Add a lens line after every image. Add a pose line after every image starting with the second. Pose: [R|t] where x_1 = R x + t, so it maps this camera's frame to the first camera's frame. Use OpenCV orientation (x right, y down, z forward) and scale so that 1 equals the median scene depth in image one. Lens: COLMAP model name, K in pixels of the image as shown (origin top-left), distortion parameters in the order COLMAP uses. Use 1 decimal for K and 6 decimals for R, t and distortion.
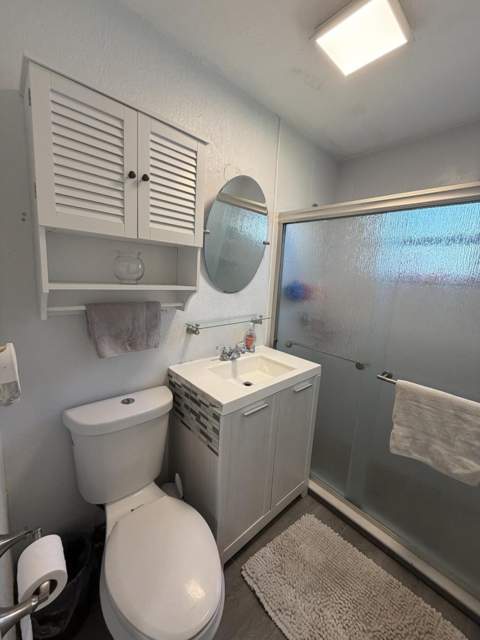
lens RADIAL K [[254.6, 0, 242.0], [0, 254.6, 317.2], [0, 0, 1]] dist [-0.001226, 0.000119]
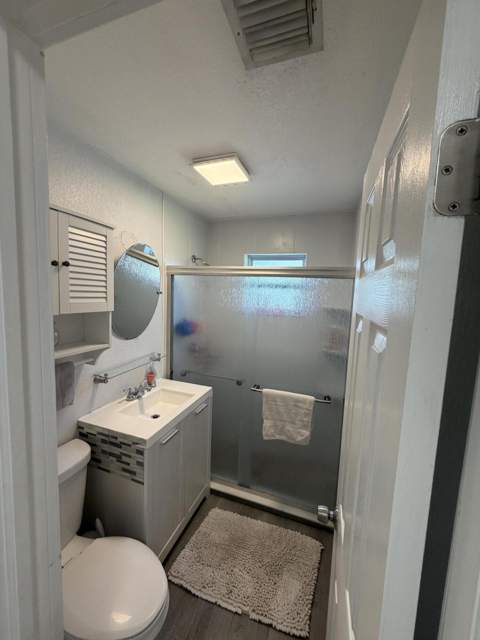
lens RADIAL K [[254.6, 0, 242.1], [0, 254.6, 316.0], [0, 0, 1]] dist [-0.001226, 0.000119]
pose [[0.880005, -0.065720, 0.470395, -0.169243], [0.091088, 0.995350, -0.031342, -0.143437], [-0.466147, 0.070429, 0.881899, -0.286537]]
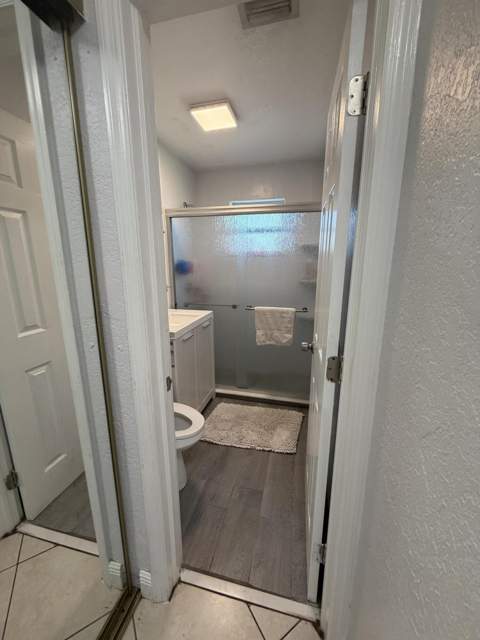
lens RADIAL K [[254.6, 0, 243.4], [0, 254.6, 316.4], [0, 0, 1]] dist [-0.001226, 0.000119]
pose [[0.824488, -0.169680, 0.539840, -0.470494], [0.140717, 0.985497, 0.094843, 0.119166], [-0.548104, -0.002232, 0.836407, -0.510729]]
